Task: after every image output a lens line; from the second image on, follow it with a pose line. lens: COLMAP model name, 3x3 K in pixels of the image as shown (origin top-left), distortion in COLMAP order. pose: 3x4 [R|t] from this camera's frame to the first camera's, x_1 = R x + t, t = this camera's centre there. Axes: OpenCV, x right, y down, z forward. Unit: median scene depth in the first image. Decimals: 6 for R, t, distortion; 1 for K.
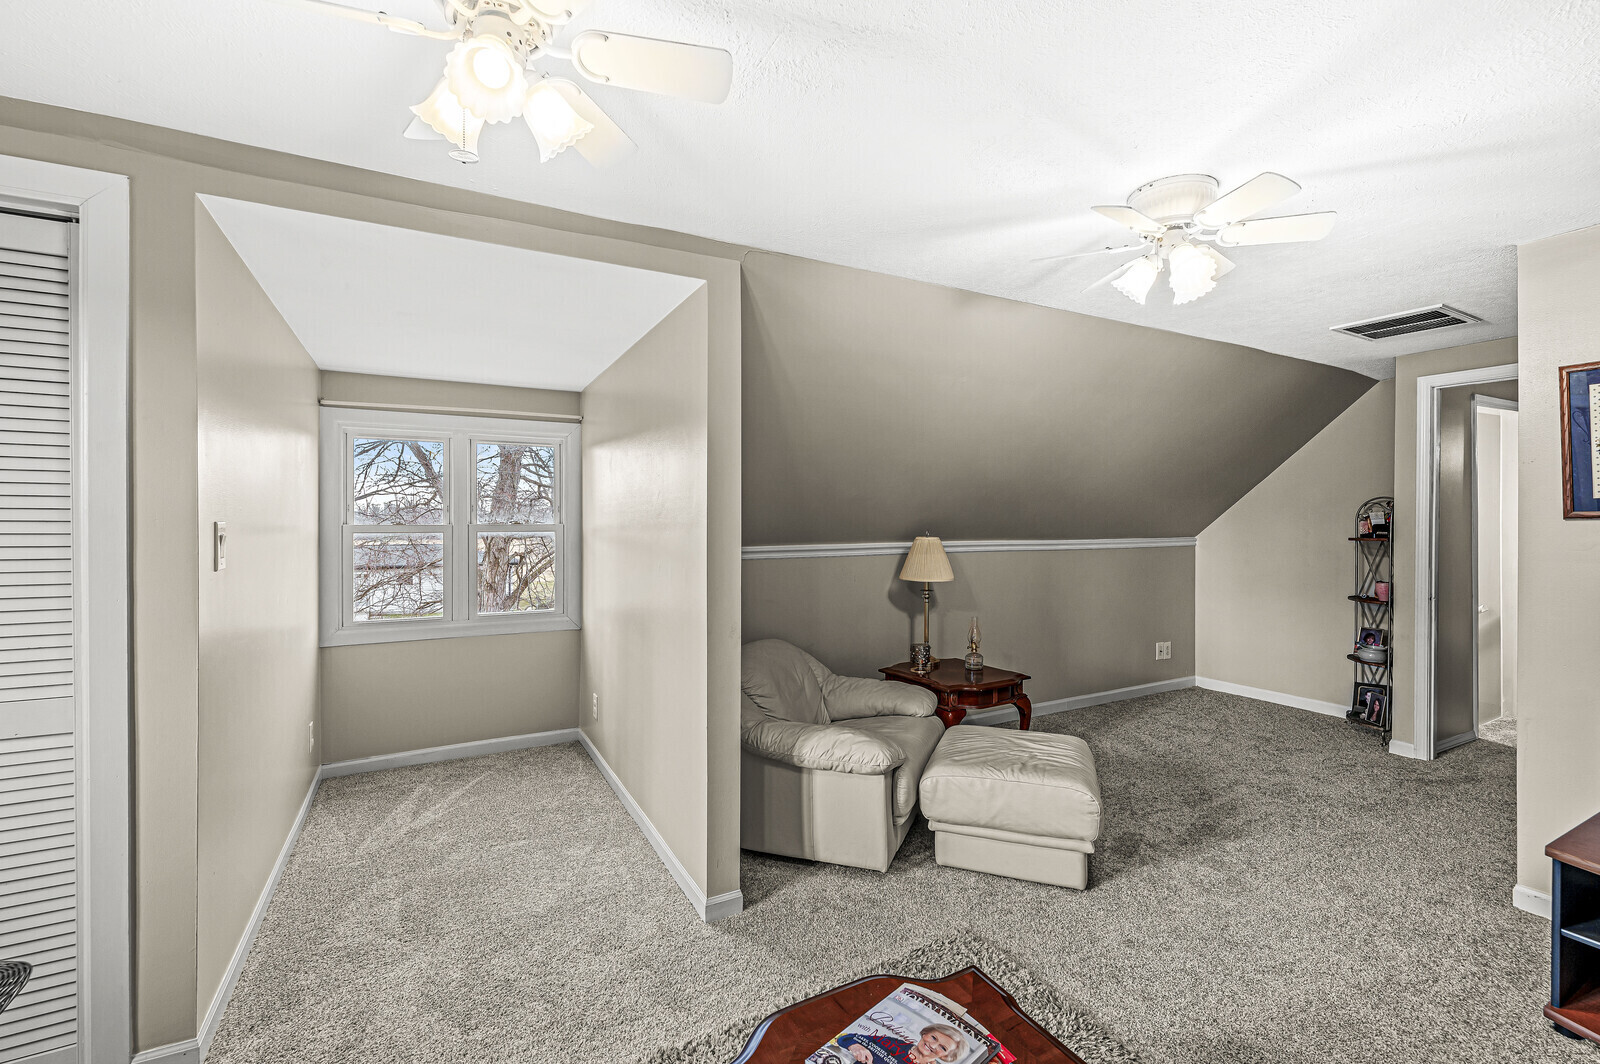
lens RADIAL K [[692.4, 0, 800.2], [0, 692.4, 524.6], [0, 0, 1]] dist [0.000385, -0.000167]
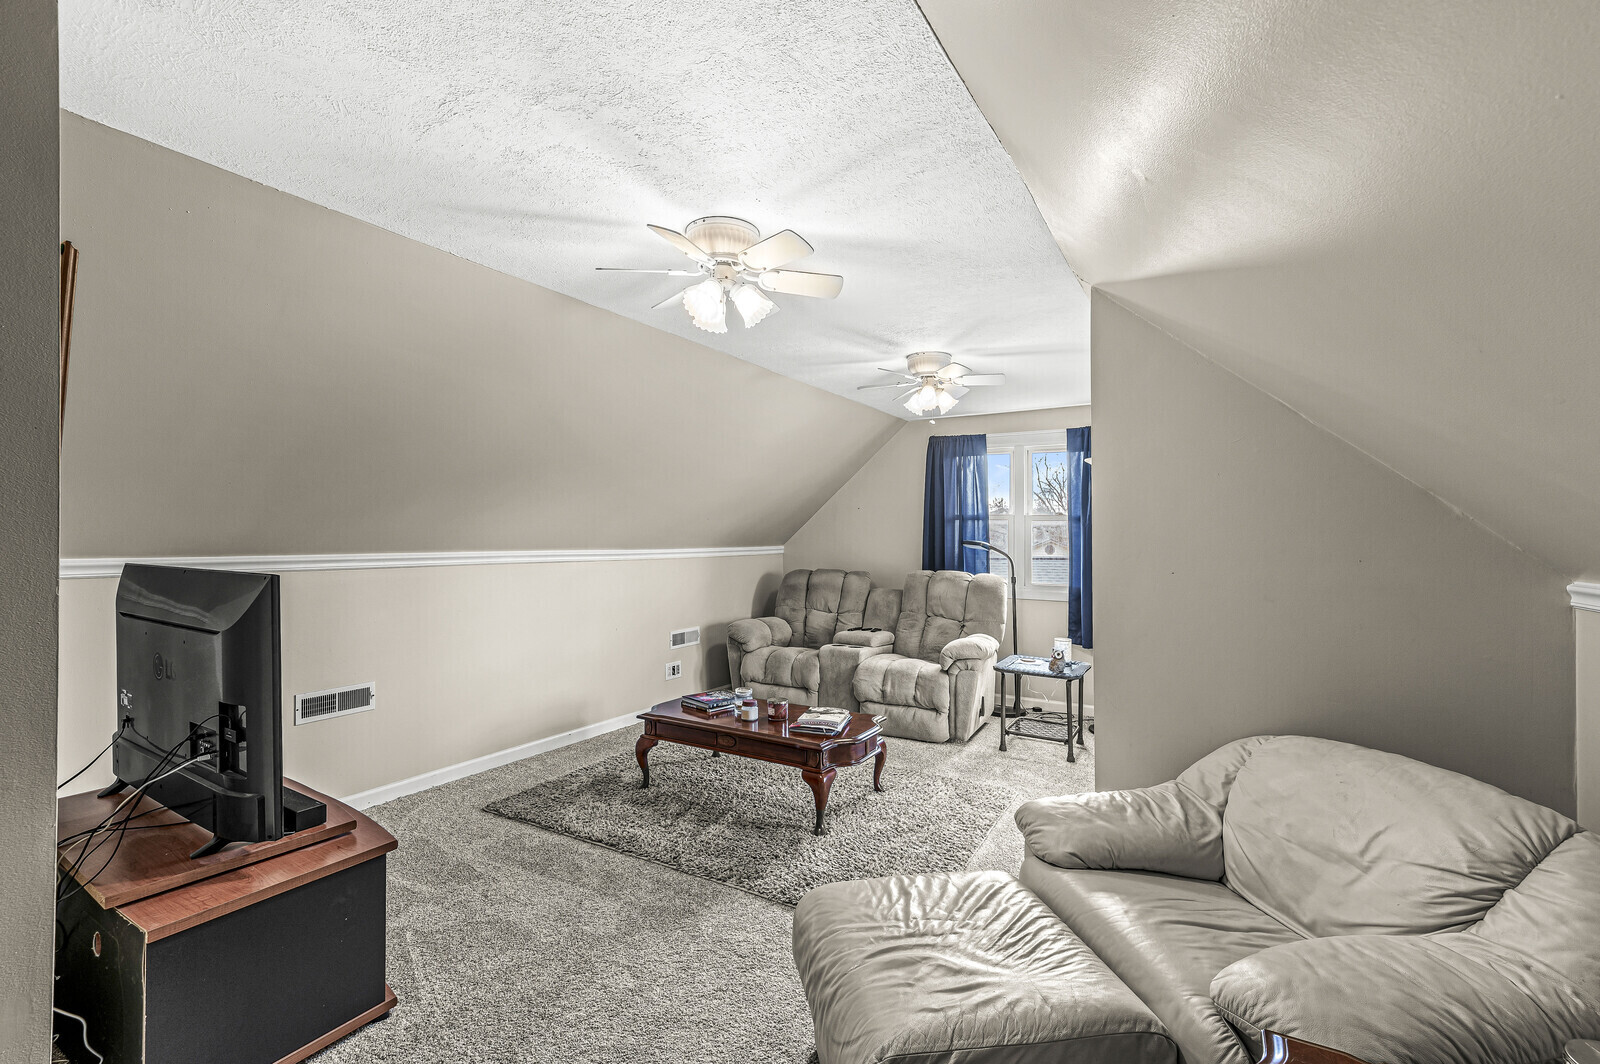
lens RADIAL K [[705.9, 0, 800.0], [0, 705.9, 532.0], [0, 0, 1]] dist [0.000845, 0.000167]
pose [[-0.860513, -0.006318, -0.509389, 0.760458], [-0.005859, 0.999980, -0.002506, 0.002275], [0.509394, 0.000828, -0.860533, 1.526885]]
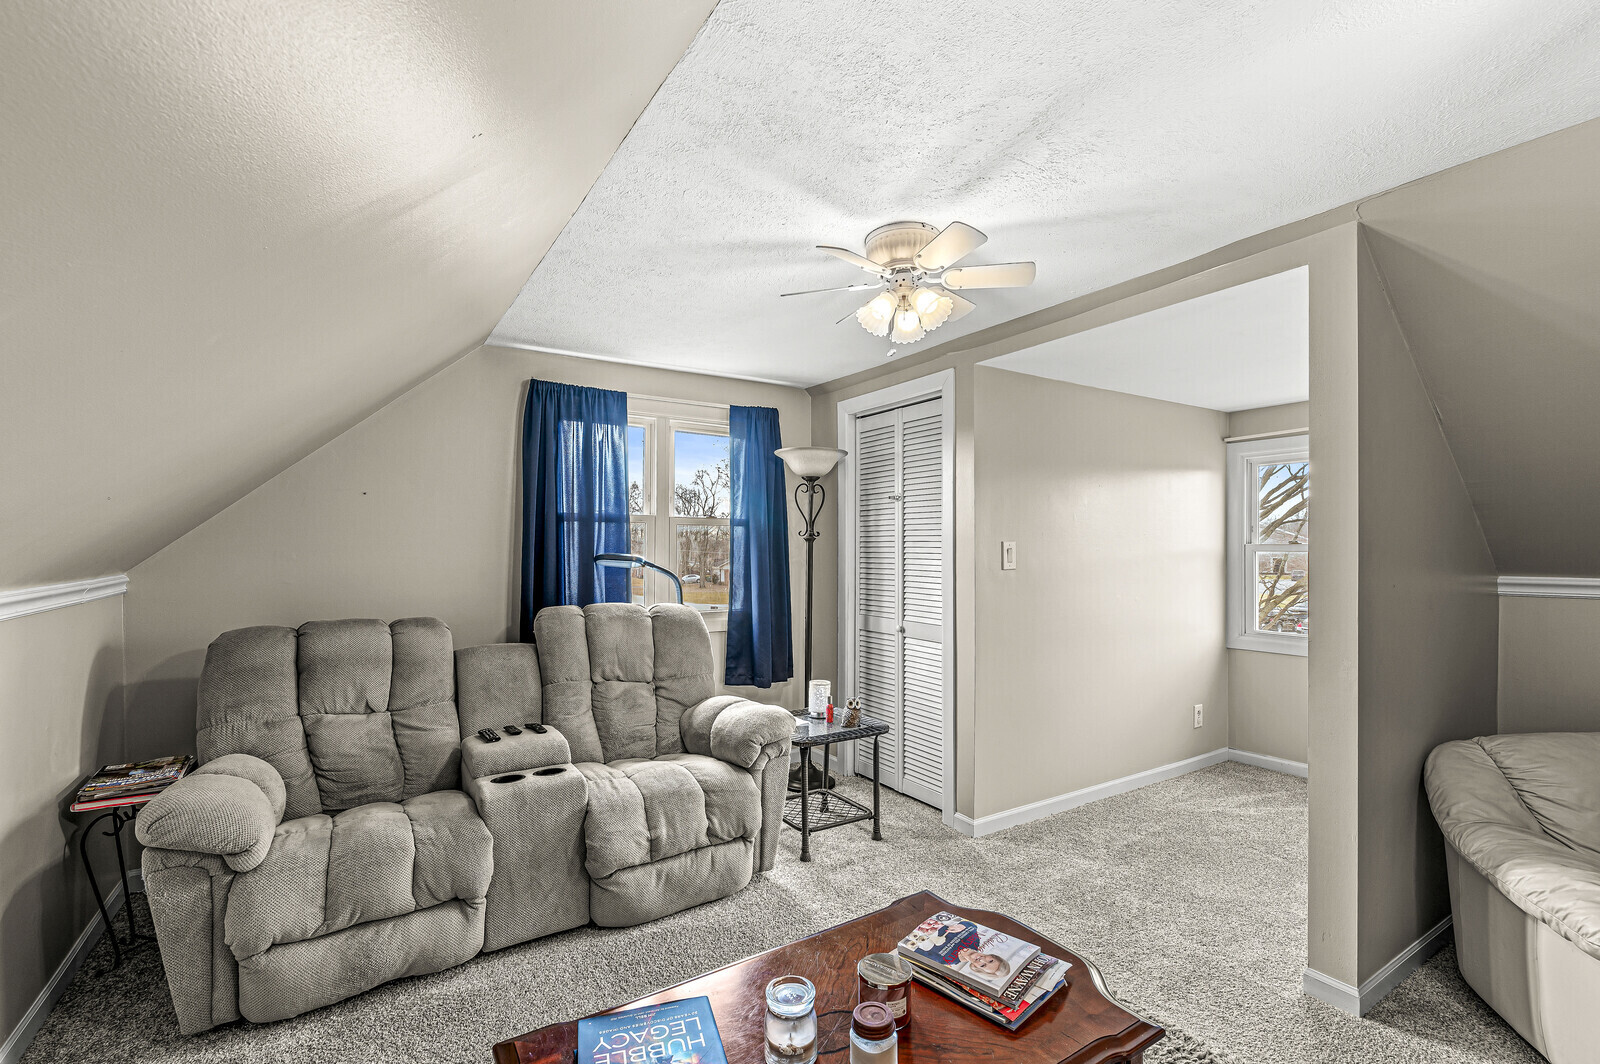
lens RADIAL K [[705.7, 0, 799.1], [0, 705.7, 545.7], [0, 0, 1]] dist [0.000603, 0.000187]
pose [[0.072445, 0.000463, -0.997372, 0.631088], [0.000442, 1.000000, 0.000496, 0.003258], [0.997372, -0.000477, 0.072445, 0.256298]]
